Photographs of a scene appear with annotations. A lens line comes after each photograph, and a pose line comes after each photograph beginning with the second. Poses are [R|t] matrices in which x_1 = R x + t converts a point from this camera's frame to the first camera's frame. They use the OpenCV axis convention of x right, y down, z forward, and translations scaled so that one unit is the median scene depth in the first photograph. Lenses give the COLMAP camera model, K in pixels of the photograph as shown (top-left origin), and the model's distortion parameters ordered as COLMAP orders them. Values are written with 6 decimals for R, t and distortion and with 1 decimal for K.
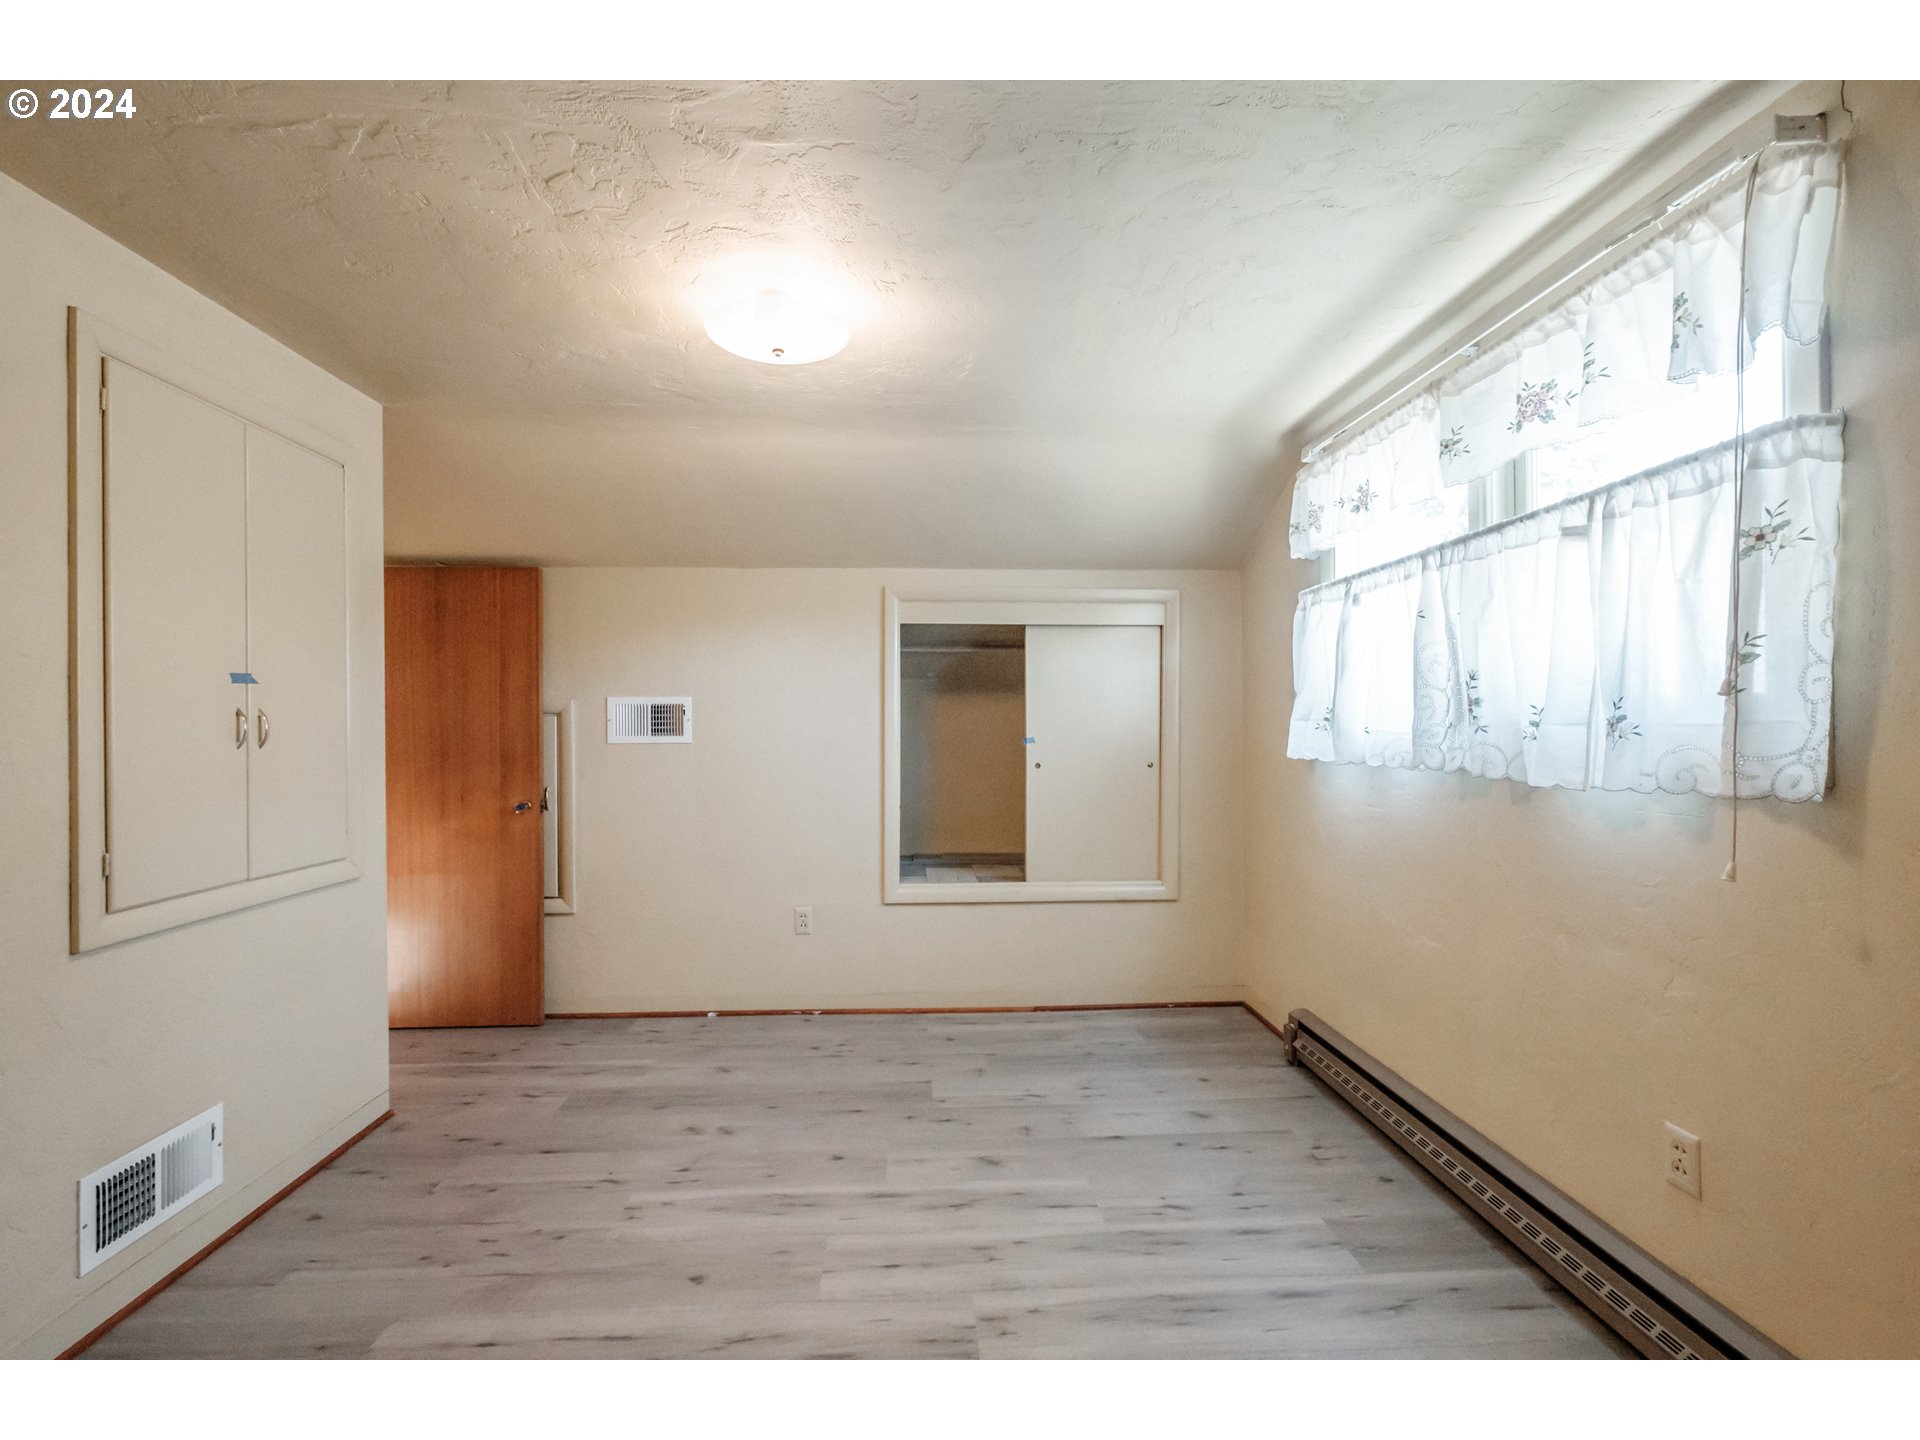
lens RADIAL K [[832.6, 0, 948.7], [0, 832.6, 724.5], [0, 0, 1]] dist [-0.005889, 0.000415]
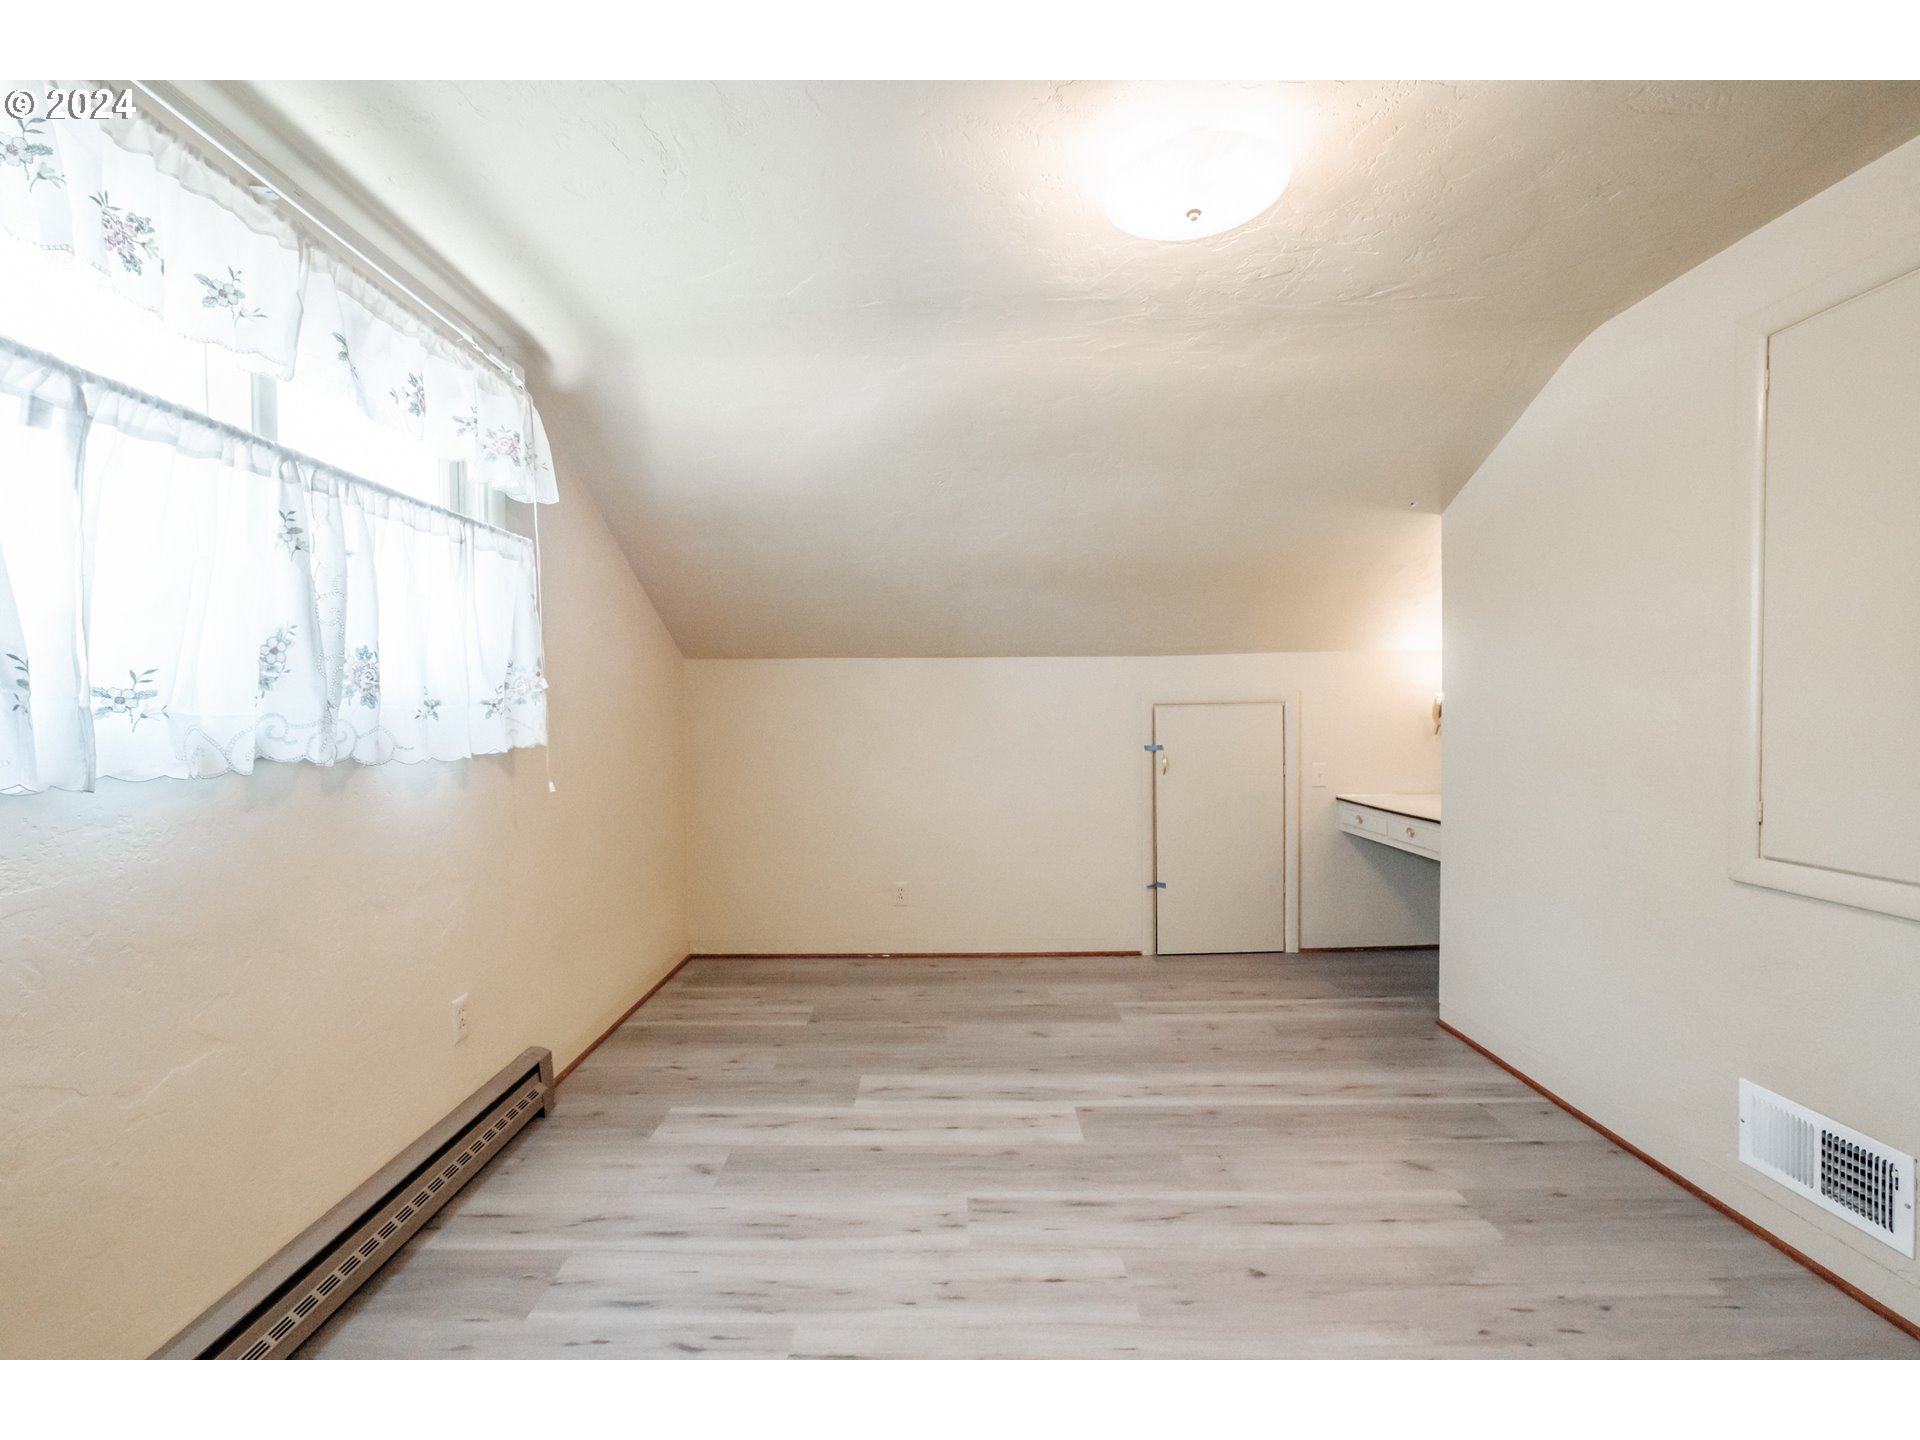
lens RADIAL K [[832.6, 0, 948.7], [0, 832.6, 724.5], [0, 0, 1]] dist [-0.005889, 0.000415]
pose [[-0.998679, 0.015019, 0.049134, -0.005798], [0.015934, 0.999706, 0.018282, 0.016025], [-0.048845, 0.019041, -0.998625, 1.812709]]
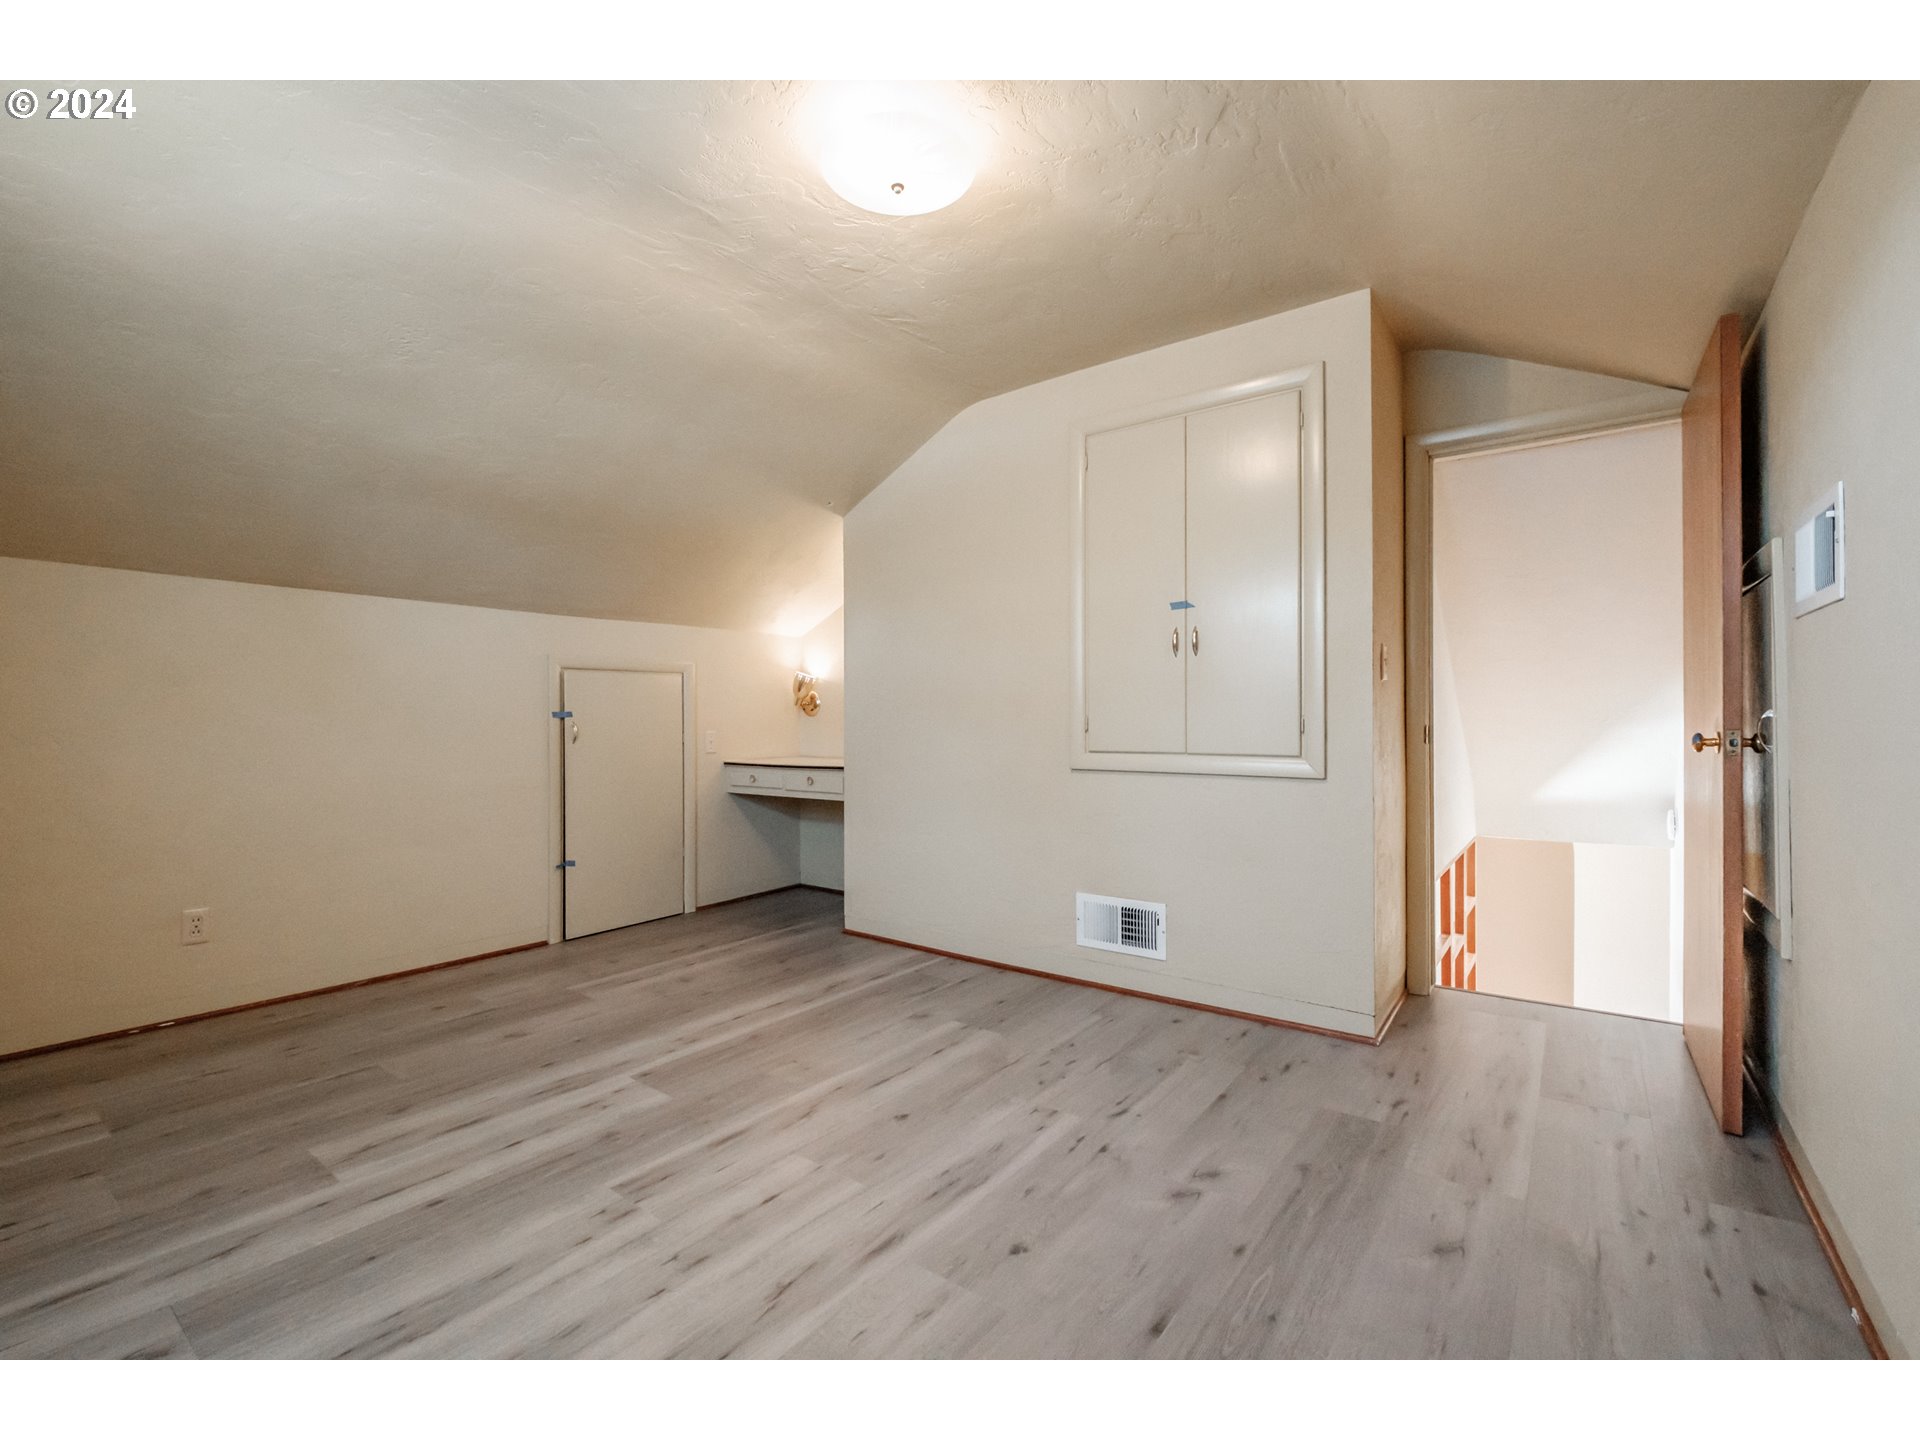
lens RADIAL K [[832.6, 0, 948.7], [0, 832.6, 724.5], [0, 0, 1]] dist [-0.005889, 0.000415]
pose [[-0.641837, 0.011411, -0.766756, 0.460414], [0.008289, 0.999934, 0.007943, 0.130049], [0.766796, -0.001258, -0.641890, 1.629196]]
